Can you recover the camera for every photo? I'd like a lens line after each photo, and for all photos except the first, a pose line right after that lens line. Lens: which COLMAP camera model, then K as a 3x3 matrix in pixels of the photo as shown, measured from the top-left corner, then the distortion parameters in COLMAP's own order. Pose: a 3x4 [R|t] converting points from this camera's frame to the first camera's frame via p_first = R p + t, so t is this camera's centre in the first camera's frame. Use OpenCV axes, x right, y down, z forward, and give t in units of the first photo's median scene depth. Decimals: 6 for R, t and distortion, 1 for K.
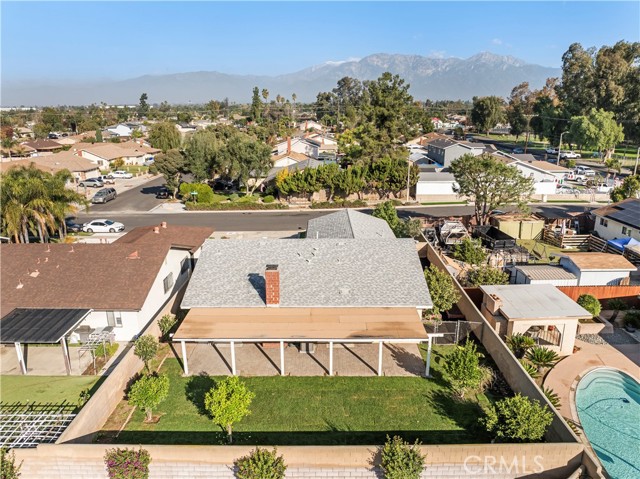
lens RADIAL K [[447.9, 0, 319.6], [0, 447.9, 242.0], [0, 0, 1]] dist [-0.034886, 0.002027]
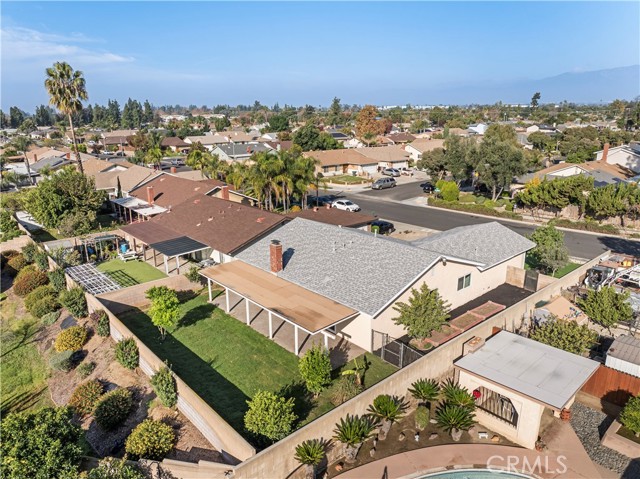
lens RADIAL K [[447.9, 0, 321.0], [0, 447.9, 237.9], [0, 0, 1]] dist [-0.034886, 0.002027]
pose [[0.670376, 0.198994, -0.714841, 0.296425], [-0.203995, 0.975673, 0.080298, -0.027444], [0.713430, 0.091994, 0.694662, 0.081563]]
